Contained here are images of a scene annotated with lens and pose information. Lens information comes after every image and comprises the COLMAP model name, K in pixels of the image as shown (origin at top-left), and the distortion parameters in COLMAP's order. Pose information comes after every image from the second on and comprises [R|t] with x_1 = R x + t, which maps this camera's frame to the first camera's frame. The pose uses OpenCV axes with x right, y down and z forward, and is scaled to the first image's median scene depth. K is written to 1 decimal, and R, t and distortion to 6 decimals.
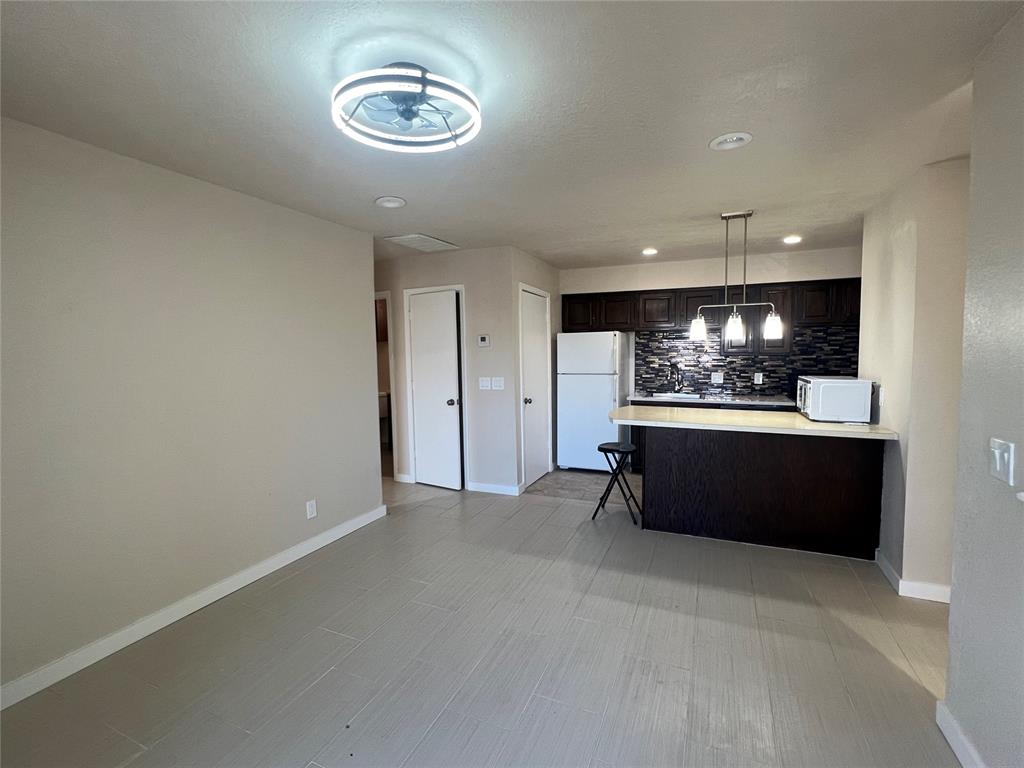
lens RADIAL K [[464.8, 0, 509.2], [0, 464.8, 384.6], [0, 0, 1]] dist [-0.000652, -0.000647]
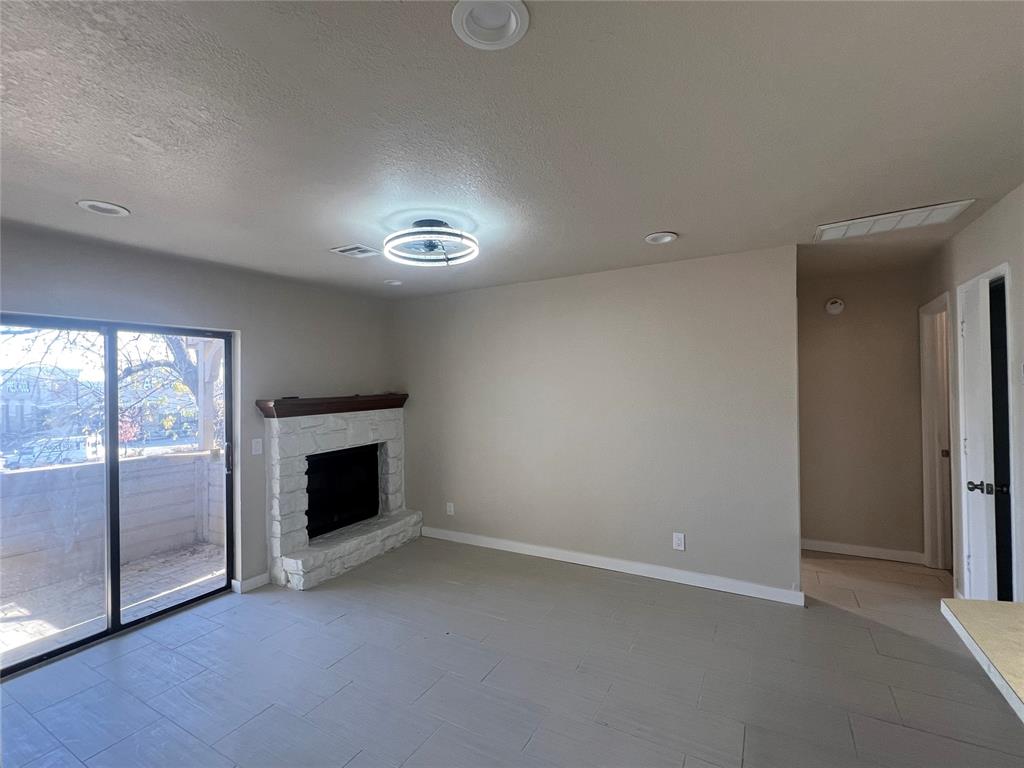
lens RADIAL K [[464.8, 0, 508.9], [0, 464.8, 382.3], [0, 0, 1]] dist [-0.000652, -0.000647]
pose [[-0.101522, 0.017364, -0.994682, 0.455966], [-0.050970, 0.998444, 0.022632, -0.064172], [0.993527, 0.052997, -0.100479, 0.506867]]
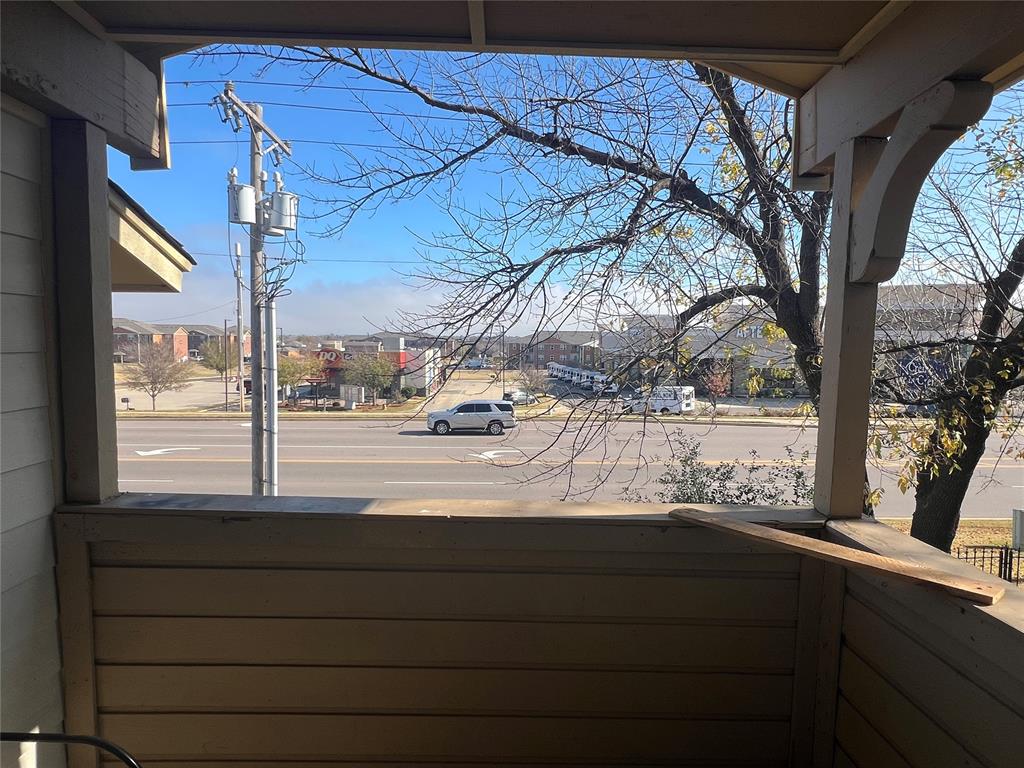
lens RADIAL K [[594.1, 0, 505.9], [0, 594.1, 387.7], [0, 0, 1]] dist [0.003072, -0.004228]
pose [[-0.908815, 0.045305, -0.414732, -0.186794], [-0.020716, 0.987959, 0.153321, 0.009721], [0.416685, 0.147932, -0.896934, -0.044037]]
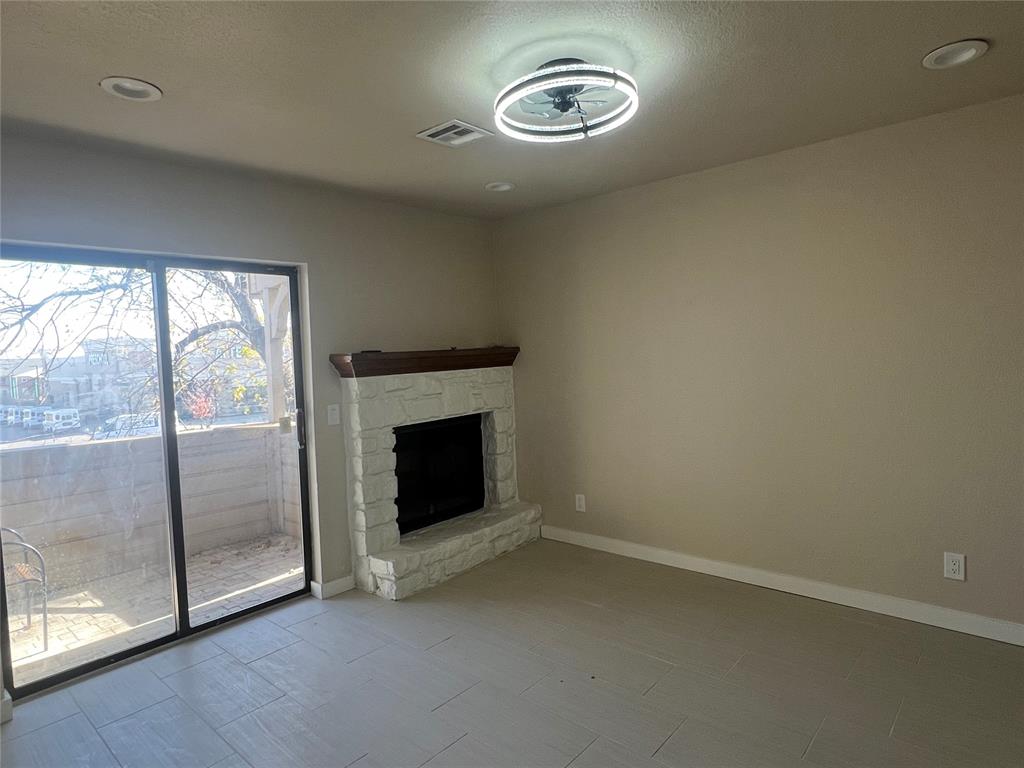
lens RADIAL K [[594.1, 0, 503.7], [0, 594.1, 383.3], [0, 0, 1]] dist [0.003072, -0.004228]
pose [[-0.311561, 0.083863, -0.946518, 0.383220], [-0.021802, 0.995205, 0.095353, -0.036463], [0.949976, 0.050344, -0.308239, 0.460233]]
